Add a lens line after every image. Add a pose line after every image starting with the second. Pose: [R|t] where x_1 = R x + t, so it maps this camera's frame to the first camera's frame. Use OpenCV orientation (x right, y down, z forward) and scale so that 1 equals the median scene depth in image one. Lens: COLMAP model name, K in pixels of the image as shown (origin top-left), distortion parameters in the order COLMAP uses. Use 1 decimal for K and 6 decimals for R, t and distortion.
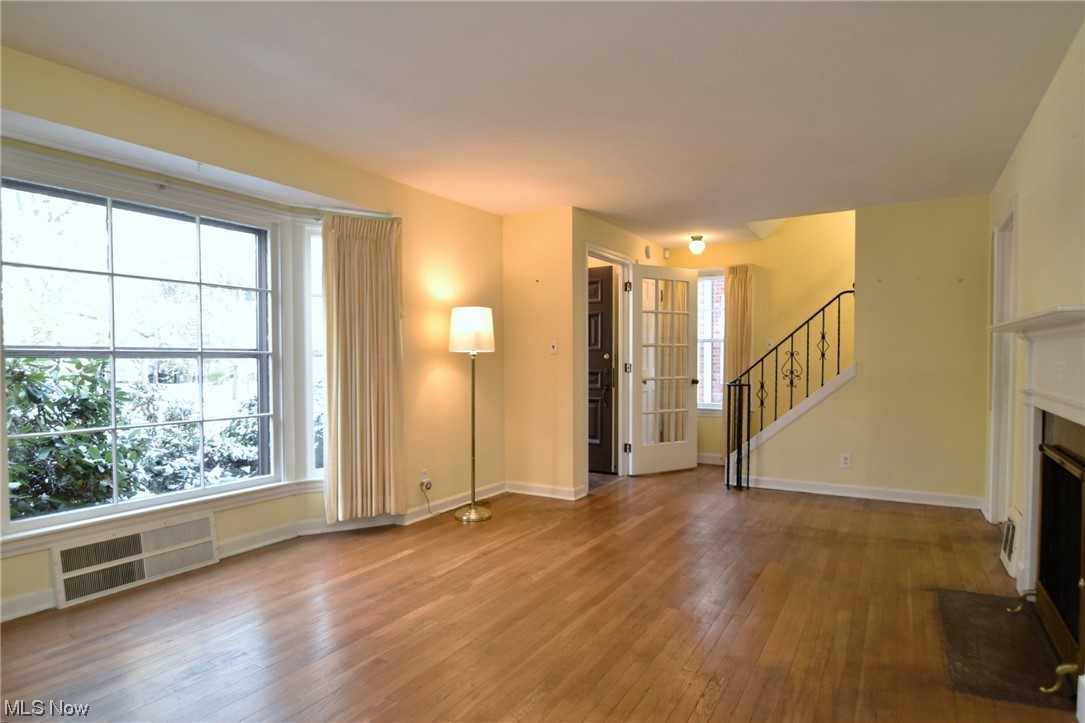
lens RADIAL K [[614.4, 0, 531.1], [0, 614.4, 365.9], [0, 0, 1]] dist [-0.024451, -0.003225]
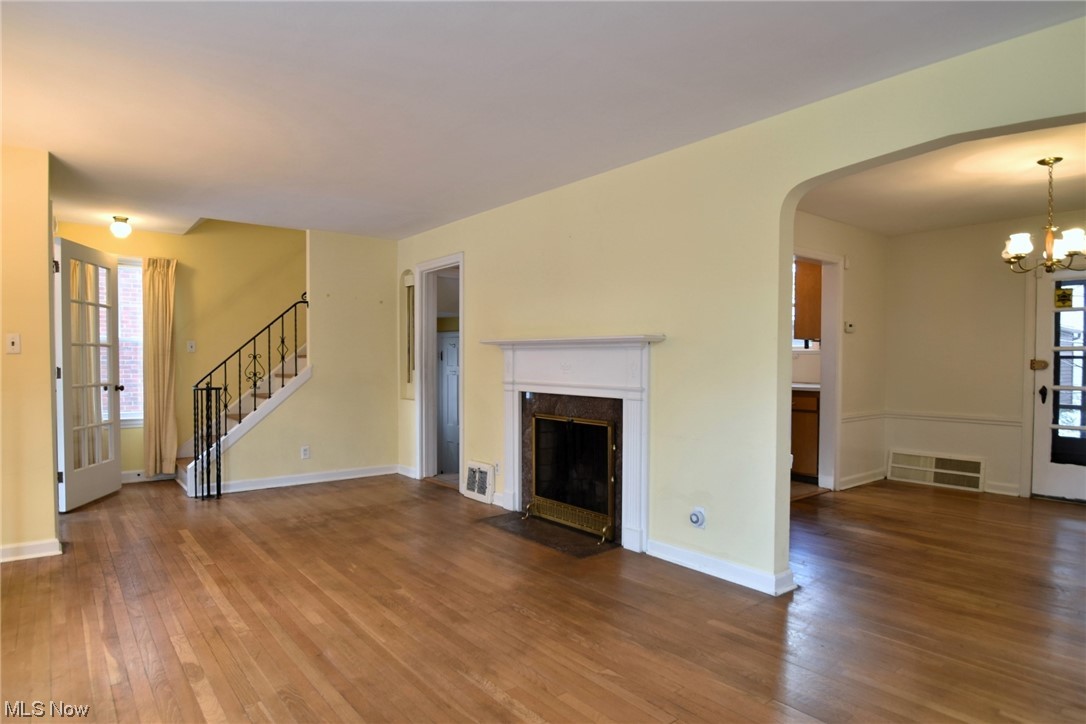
lens RADIAL K [[615.0, 0, 519.8], [0, 615.0, 377.5], [0, 0, 1]] dist [-0.024451, -0.003225]
pose [[0.364200, -0.022078, 0.931059, -0.568206], [0.009646, 0.999755, 0.019934, -0.001654], [-0.931271, 0.001721, 0.364324, 0.320590]]
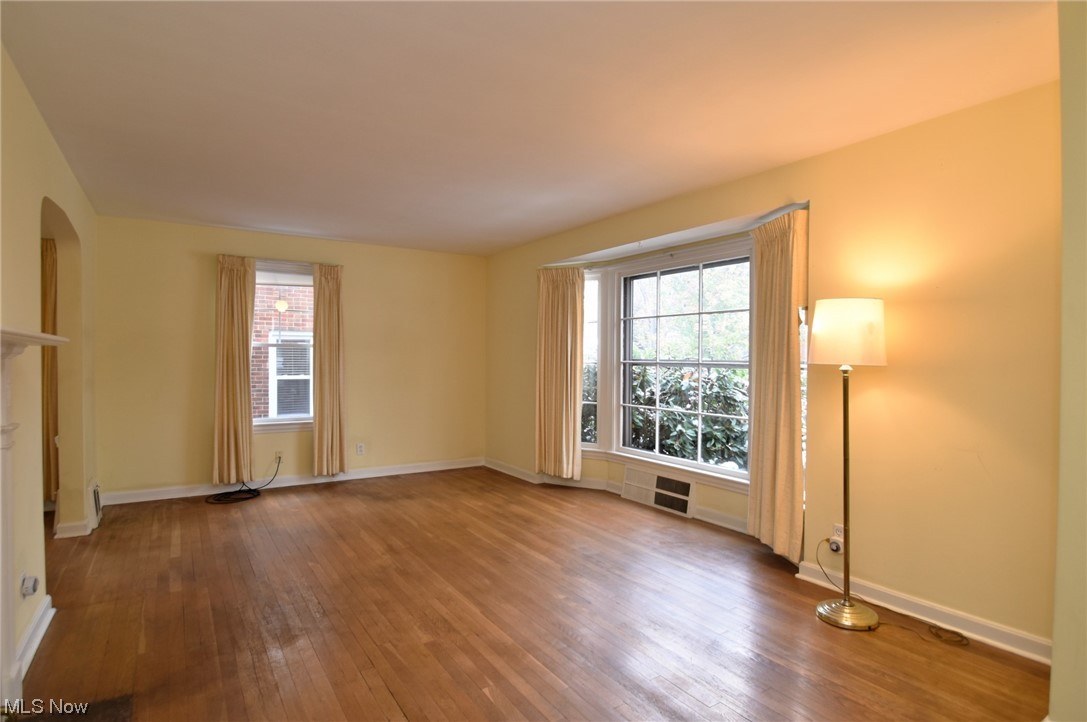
lens RADIAL K [[565.9, 0, 539.3], [0, 565.9, 371.1], [0, 0, 1]] dist [-0.019208, -0.001275]
pose [[-0.436026, 0.020019, -0.899711, 0.752546], [-0.016953, 0.999392, 0.030453, -0.039057], [0.899774, 0.028531, -0.435422, 1.228588]]
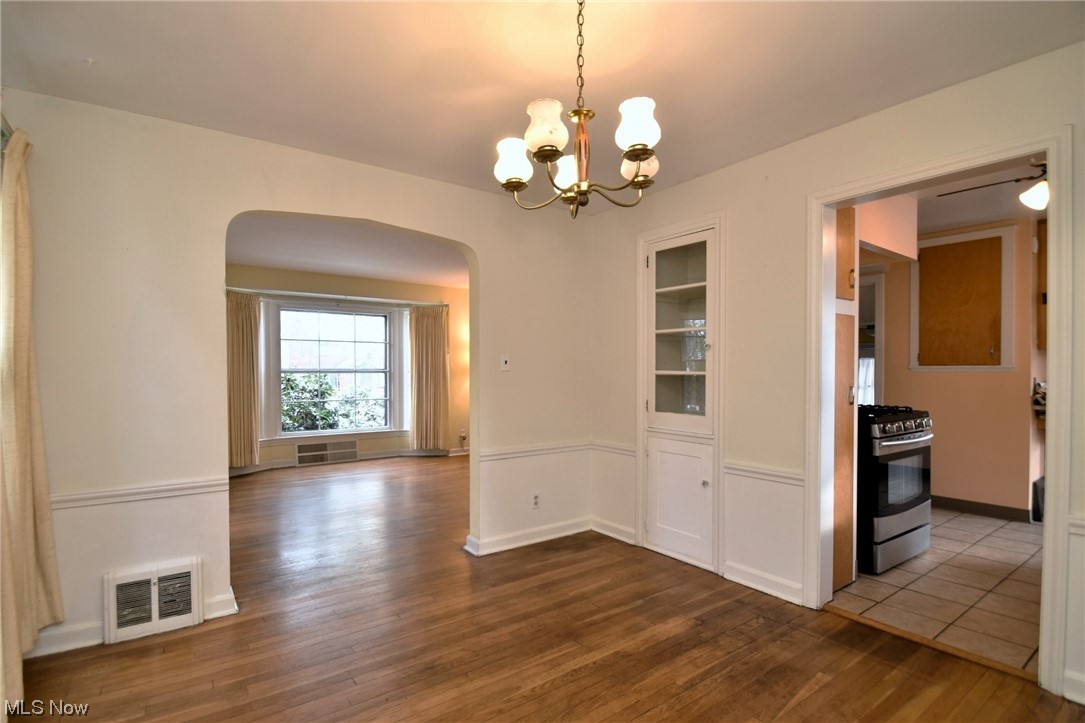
lens RADIAL K [[526.1, 0, 538.3], [0, 526.1, 367.9], [0, 0, 1]] dist [0.001630, -0.009834]
pose [[0.923295, 0.001959, -0.384087, 0.884169], [-0.008643, 0.999840, -0.015677, -0.007103], [0.383995, 0.017794, 0.923164, -0.602184]]
